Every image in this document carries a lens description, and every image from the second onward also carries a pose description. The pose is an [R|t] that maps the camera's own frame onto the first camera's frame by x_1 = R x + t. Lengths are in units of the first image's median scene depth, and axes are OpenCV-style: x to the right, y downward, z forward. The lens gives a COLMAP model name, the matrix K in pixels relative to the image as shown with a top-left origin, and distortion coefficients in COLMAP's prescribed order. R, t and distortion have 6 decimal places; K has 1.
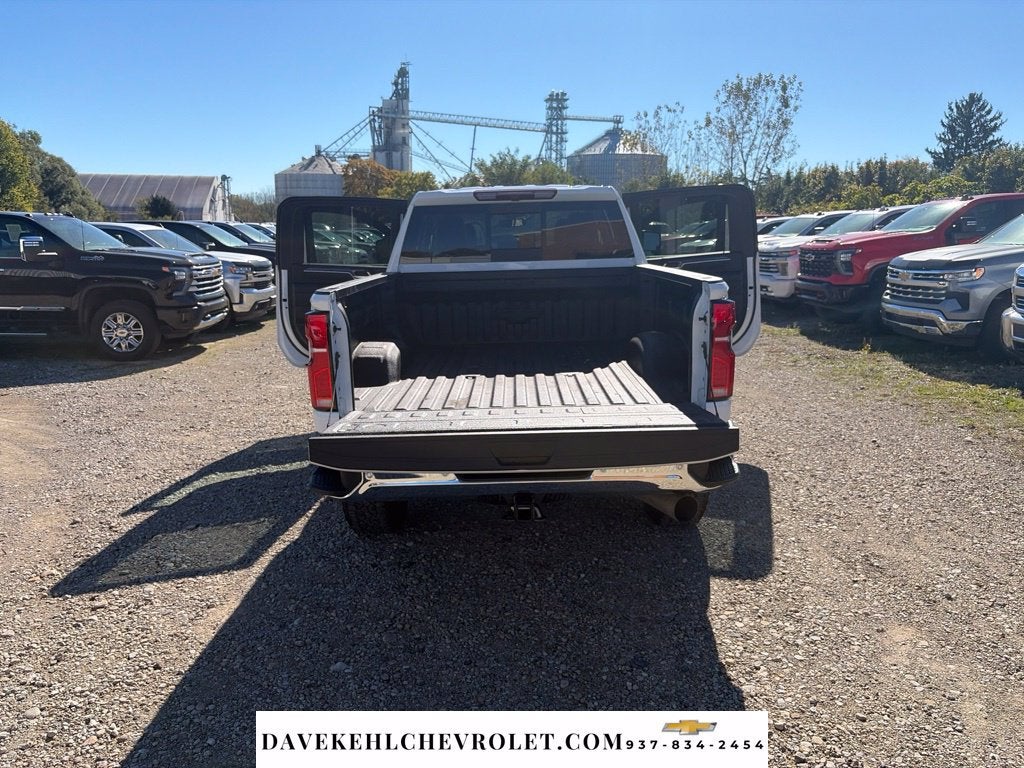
lens RADIAL K [[785.5, 0, 503.4], [0, 785.5, 386.4], [0, 0, 1]] dist [0.035750, -0.035217]
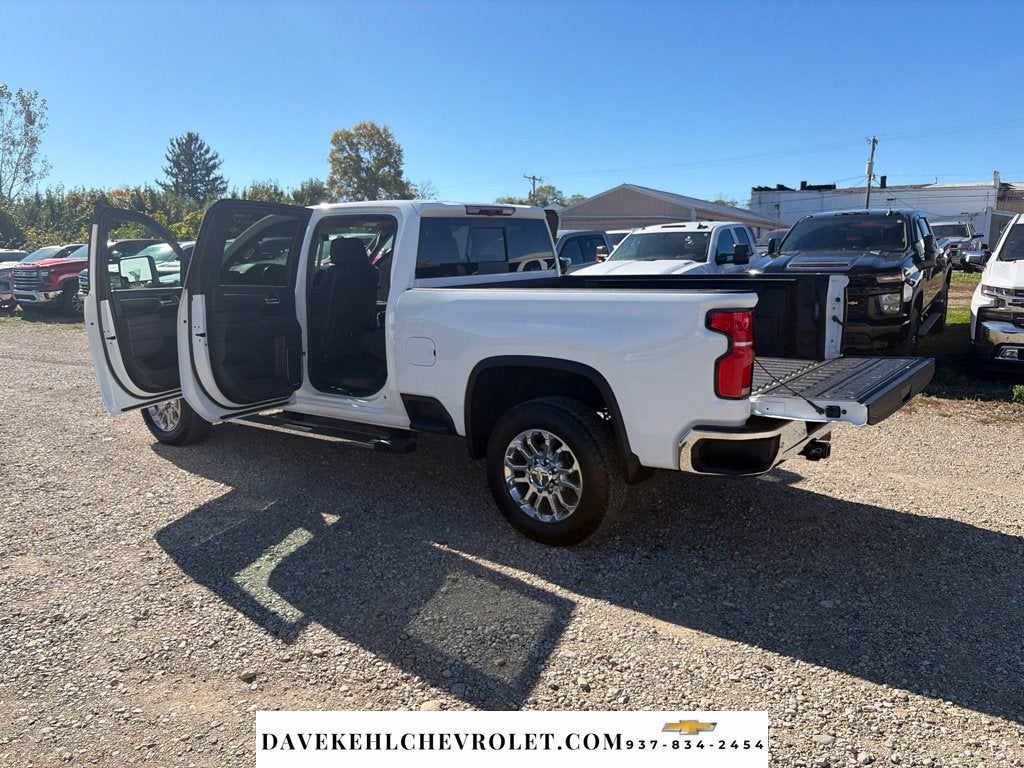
lens RADIAL K [[785.5, 0, 516.3], [0, 785.5, 386.9], [0, 0, 1]] dist [0.035750, -0.035217]
pose [[0.592203, -0.132740, 0.794781, -0.482345], [0.159821, 0.986092, 0.045607, -0.032508], [-0.789781, 0.100014, 0.605181, 0.216653]]
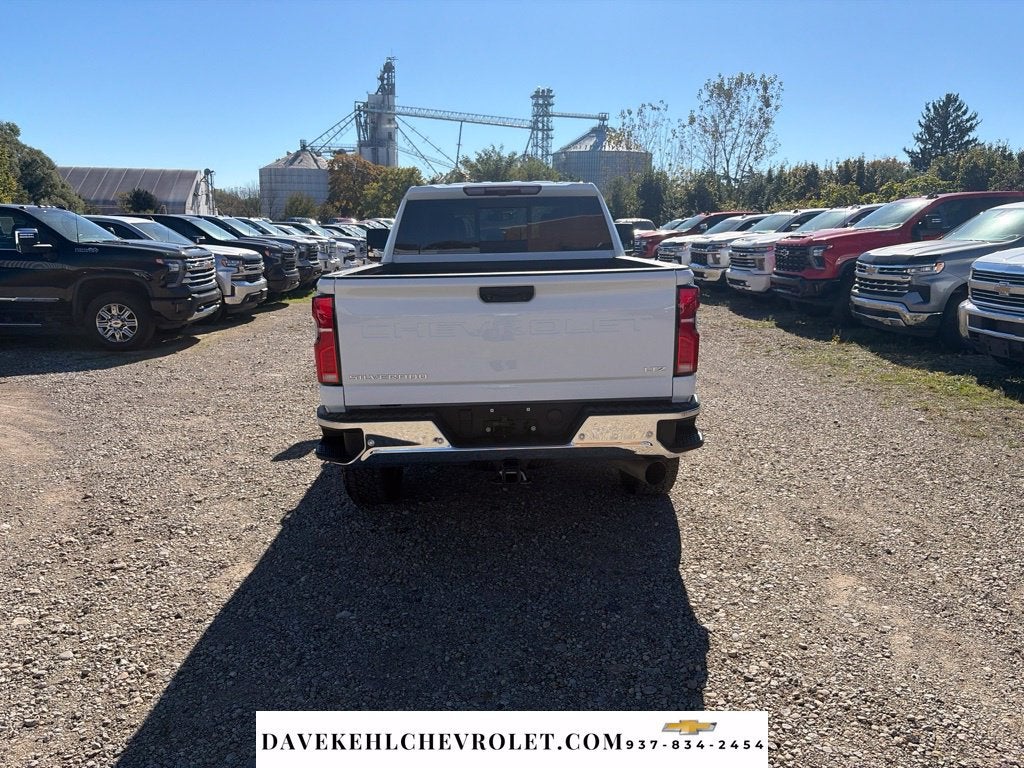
lens RADIAL K [[785.5, 0, 513.7], [0, 785.5, 384.9], [0, 0, 1]] dist [0.035750, -0.035217]
pose [[0.999537, -0.001129, 0.030392, -0.001086], [0.001046, 0.999996, 0.002742, 0.010359], [-0.030395, -0.002709, 0.999534, -0.040865]]
